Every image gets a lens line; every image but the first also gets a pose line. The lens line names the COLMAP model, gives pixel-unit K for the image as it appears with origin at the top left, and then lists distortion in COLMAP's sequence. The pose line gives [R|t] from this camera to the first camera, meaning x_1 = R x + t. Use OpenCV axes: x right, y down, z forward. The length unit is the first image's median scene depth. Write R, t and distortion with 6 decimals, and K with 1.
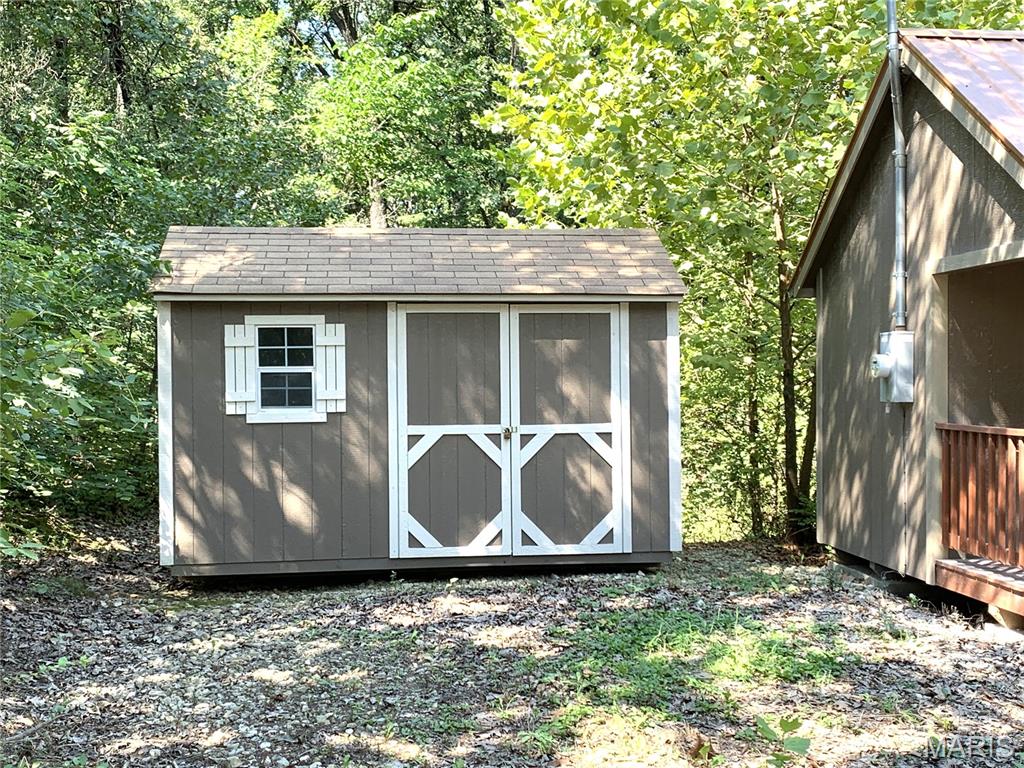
lens RADIAL K [[1259.5, 0, 512.0], [0, 1259.5, 384.0], [0, 0, 1]] dist [0.013773, 0.006350]
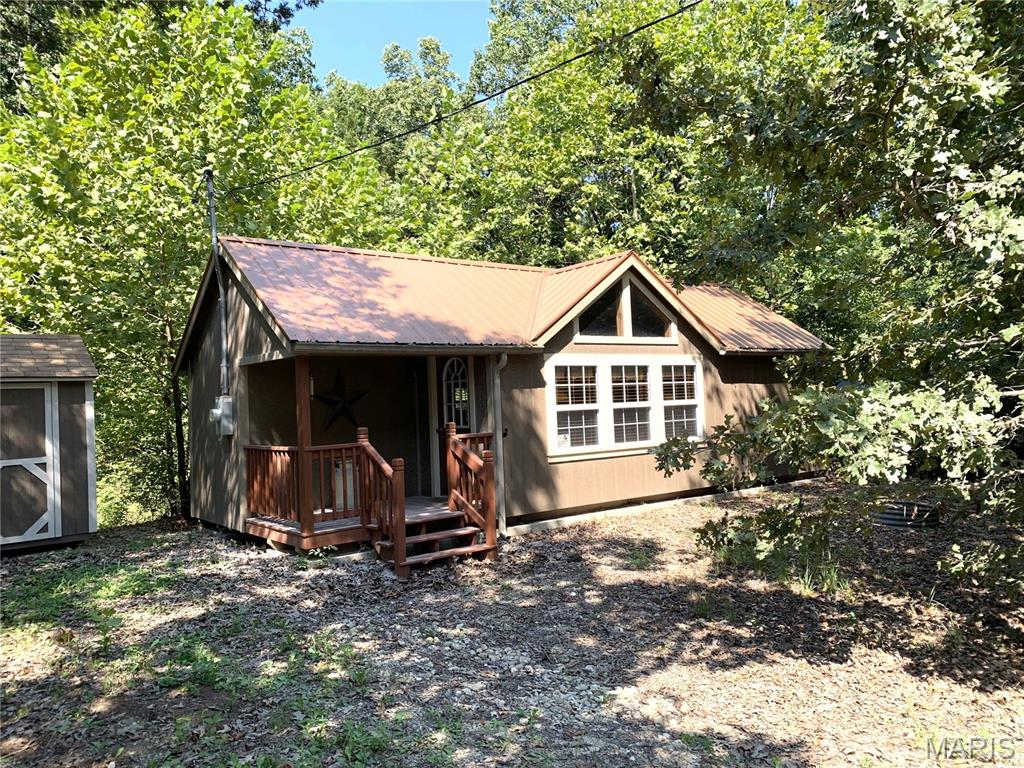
lens RADIAL K [[804.5, 0, 534.6], [0, 804.5, 363.7], [0, 0, 1]] dist [0.014669, 0.010463]
pose [[0.847468, -0.007561, 0.530793, 0.066421], [0.040596, 0.997894, -0.050601, -0.010959], [-0.529293, 0.064430, 0.845989, -0.239595]]
